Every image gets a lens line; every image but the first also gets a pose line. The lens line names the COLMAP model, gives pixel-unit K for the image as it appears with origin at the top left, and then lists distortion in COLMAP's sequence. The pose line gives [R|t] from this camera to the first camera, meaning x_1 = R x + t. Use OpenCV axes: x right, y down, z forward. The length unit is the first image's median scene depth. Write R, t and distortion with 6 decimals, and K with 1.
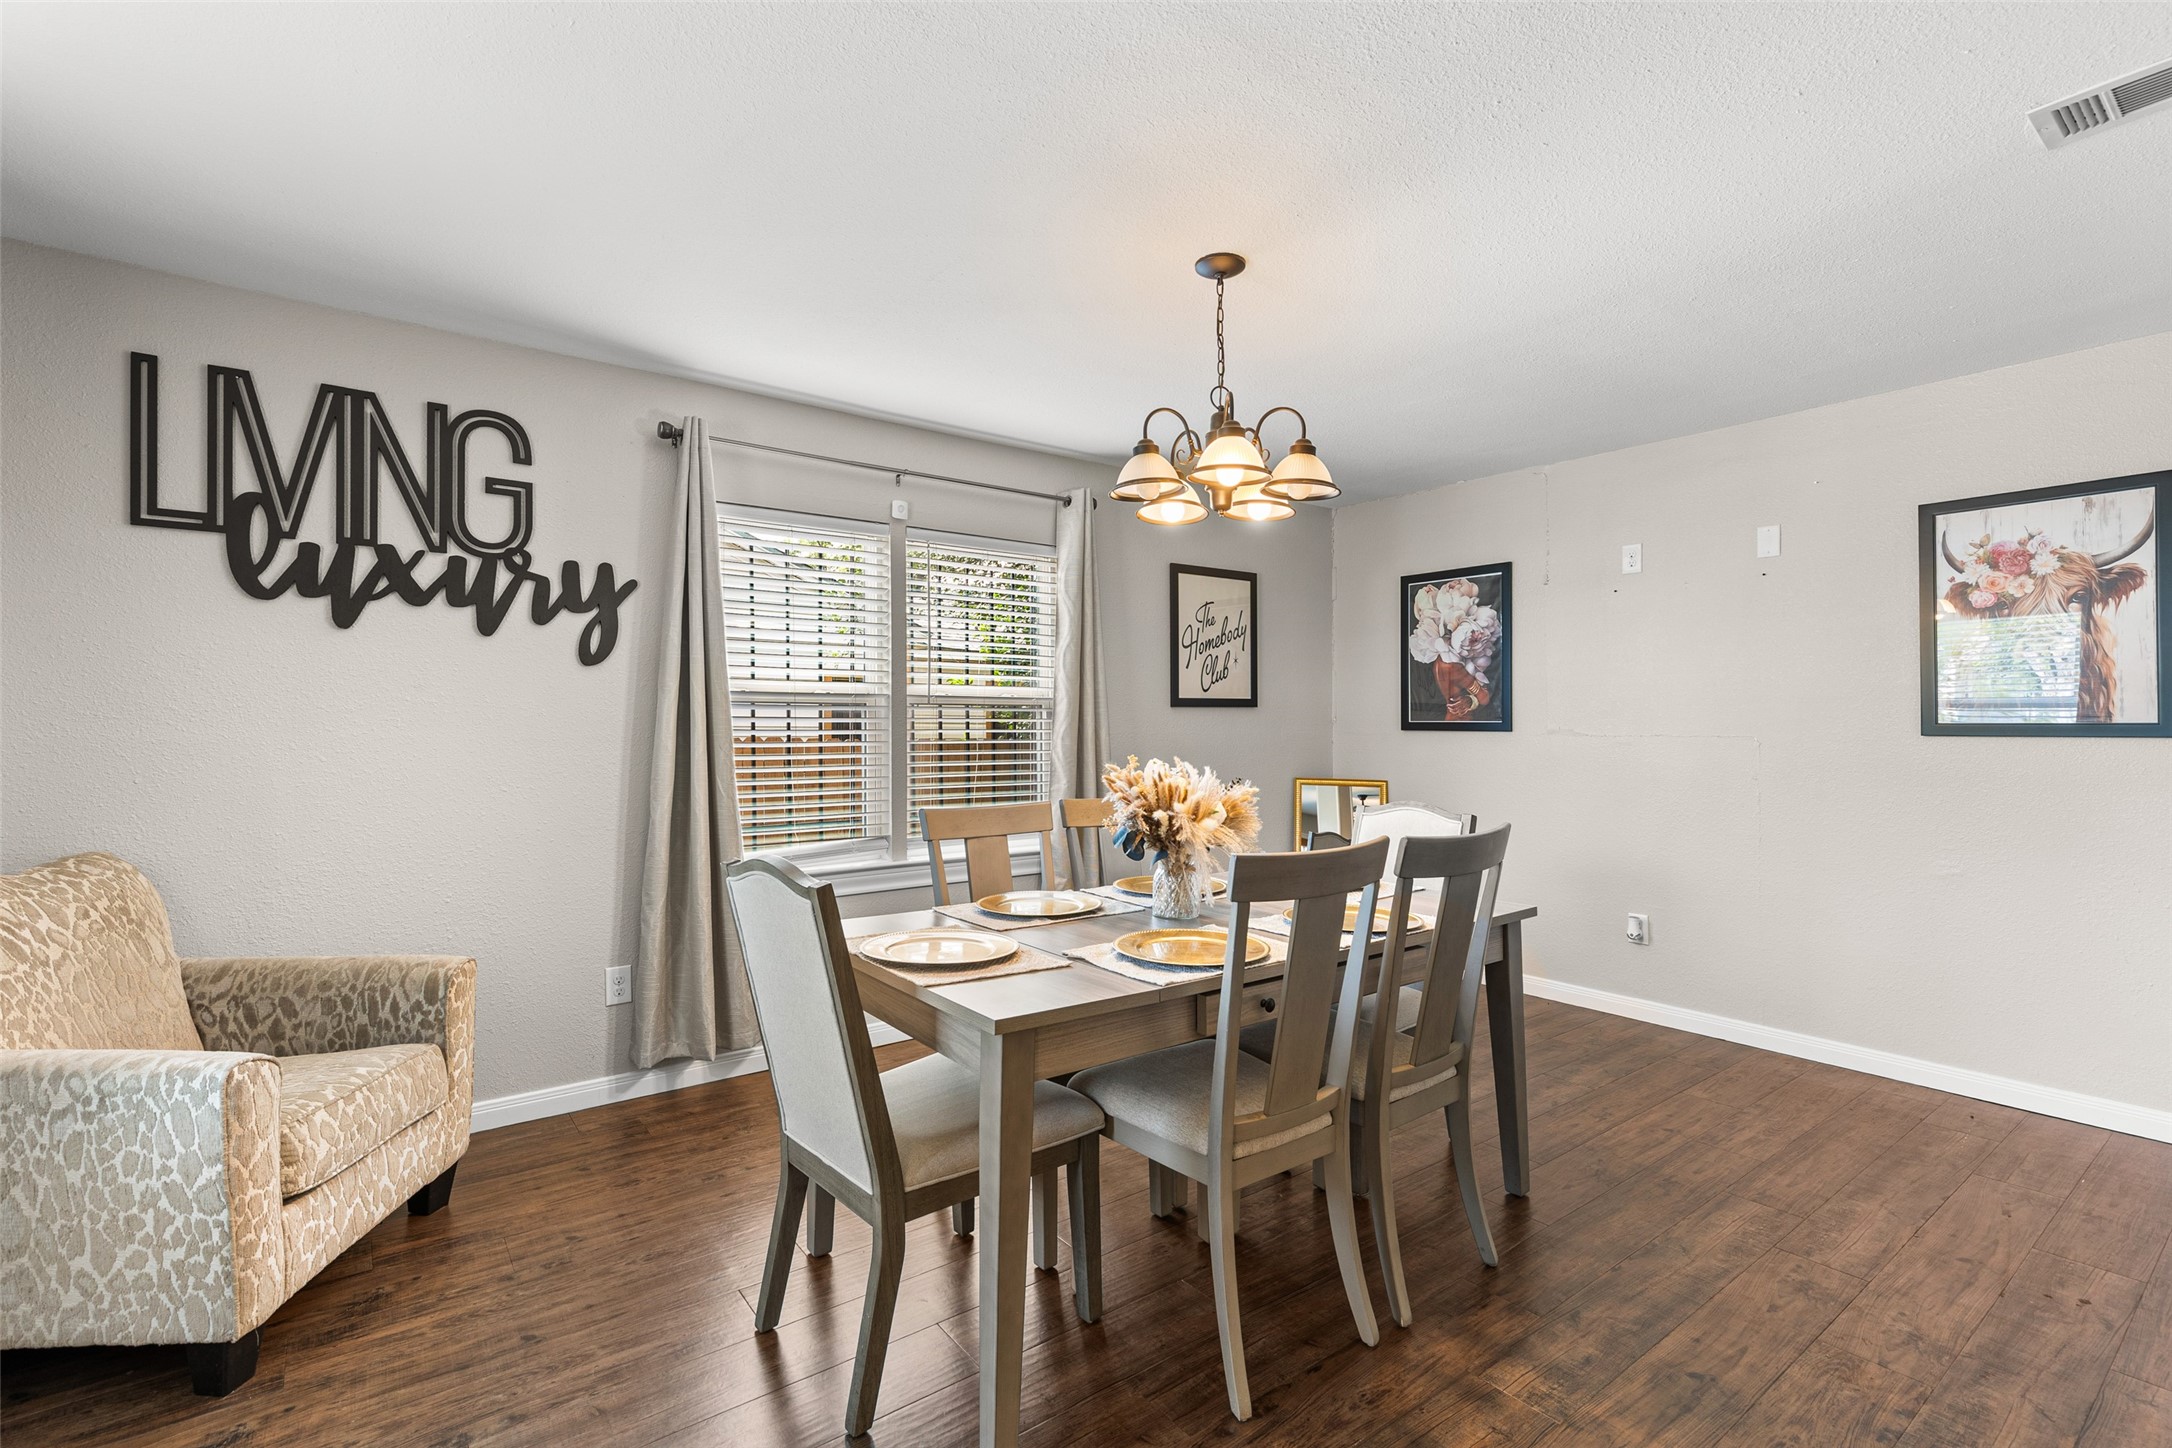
lens RADIAL K [[998.8, 0, 1083.5], [0, 998.8, 708.1], [0, 0, 1]] dist [0.003680, 0.000350]
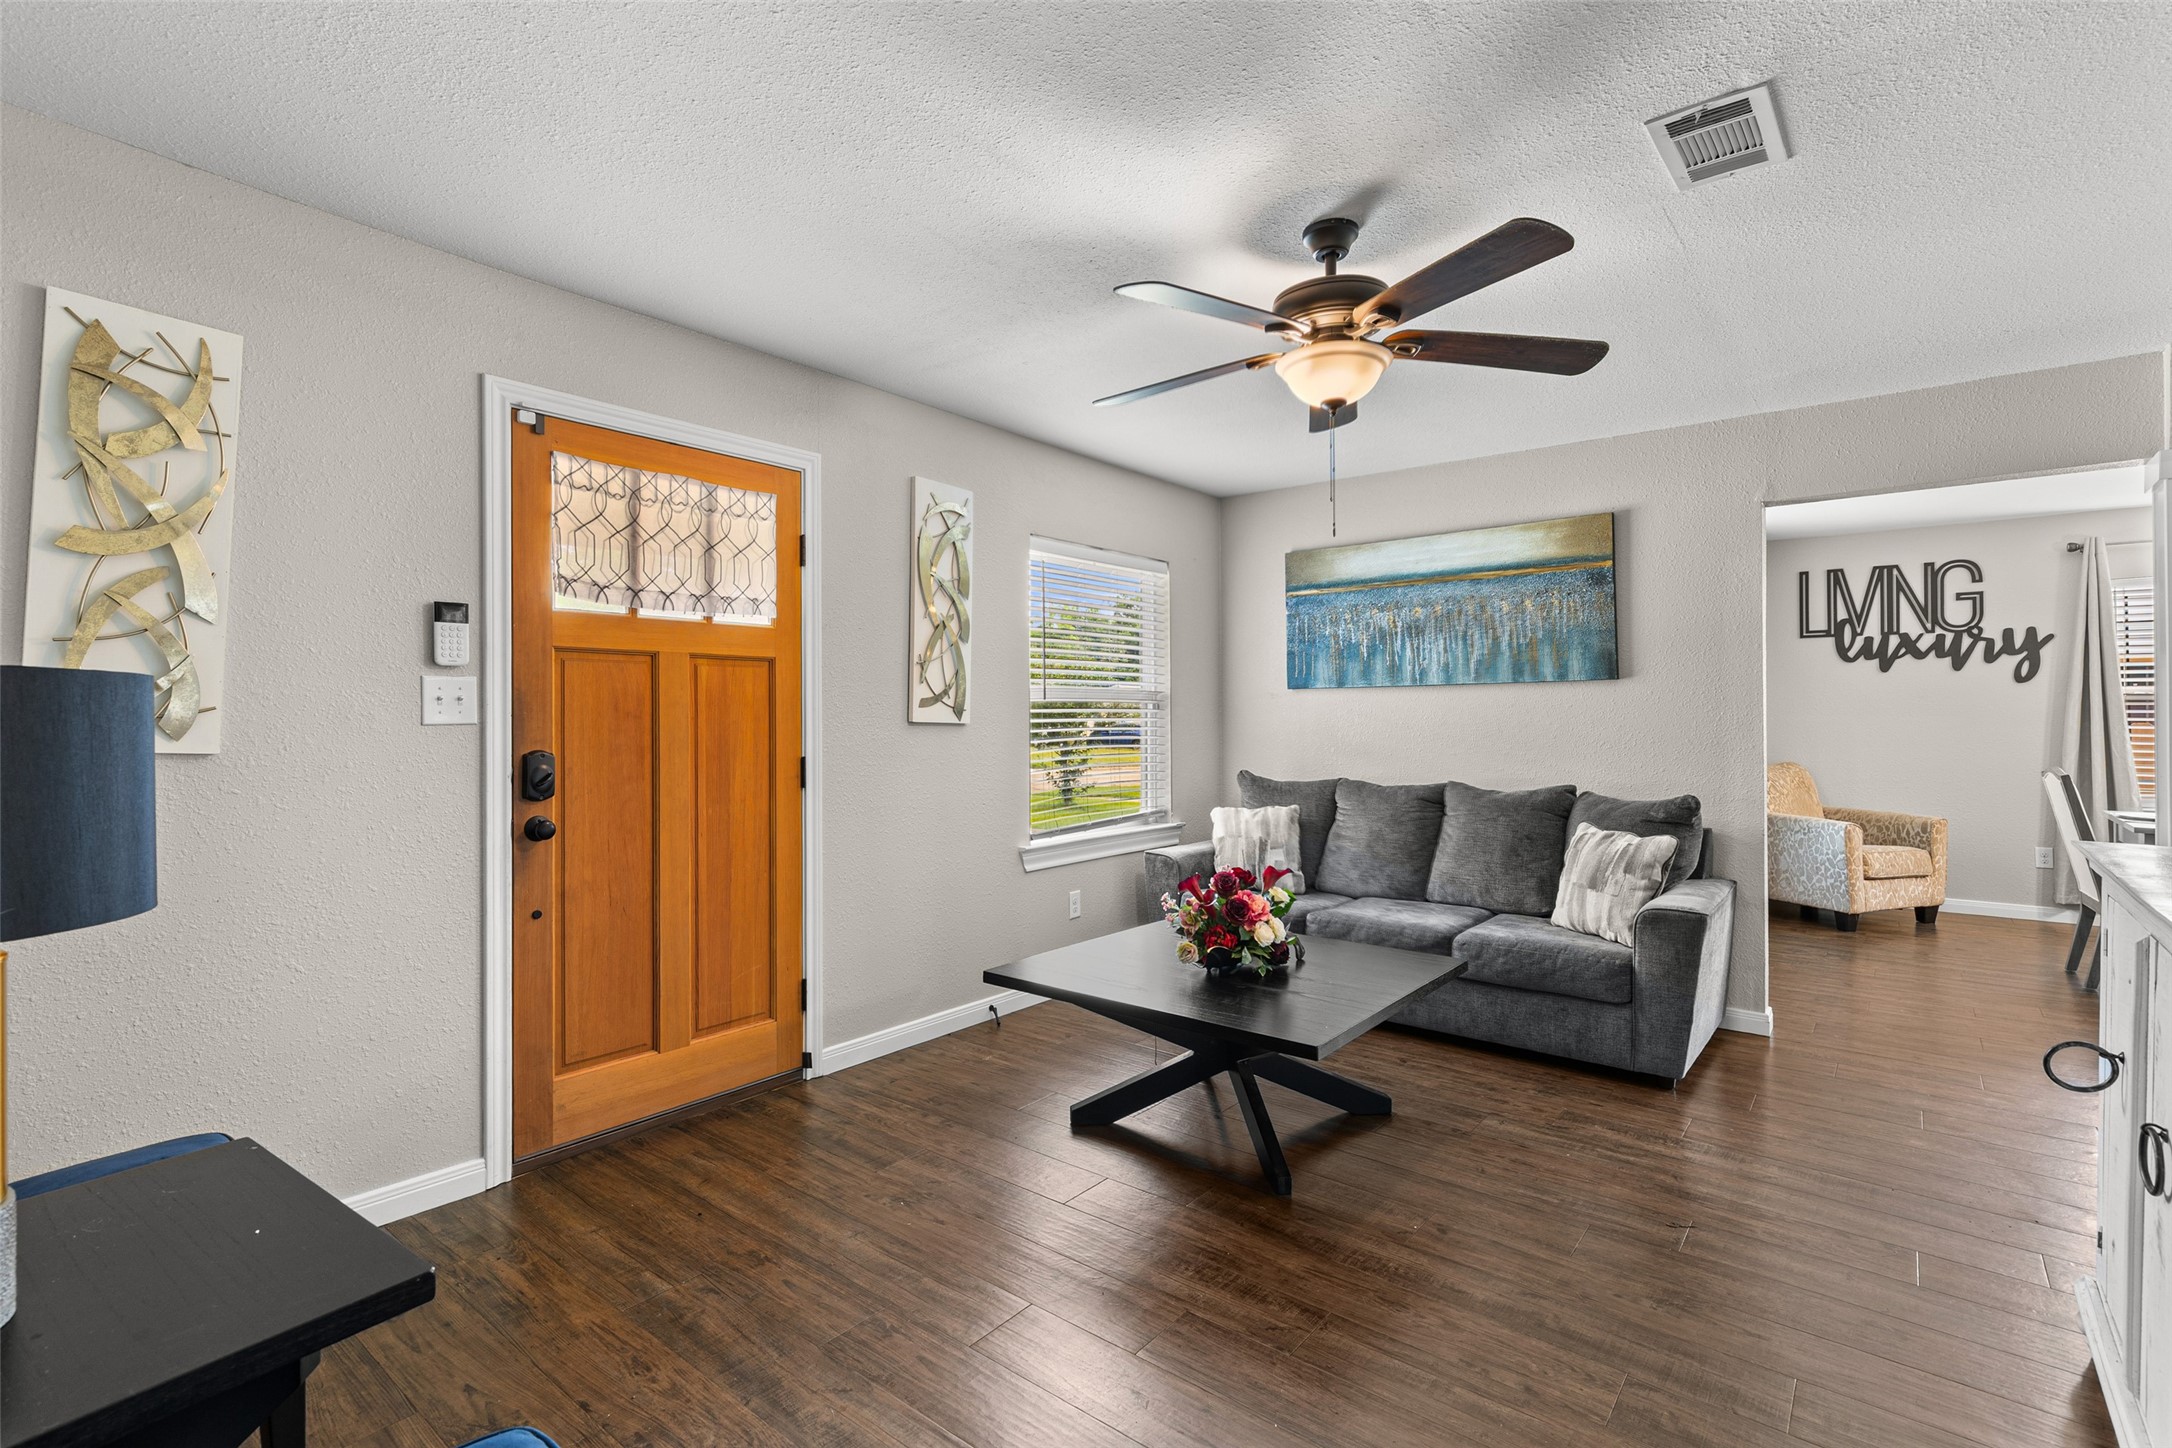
lens RADIAL K [[998.8, 0, 1088.1], [0, 998.8, 714.8], [0, 0, 1]] dist [0.003680, 0.000350]
pose [[0.247116, -0.005632, -0.968970, 0.964201], [0.013529, 0.999906, -0.002361, -0.002756], [0.968891, -0.012526, 0.247169, -1.248387]]
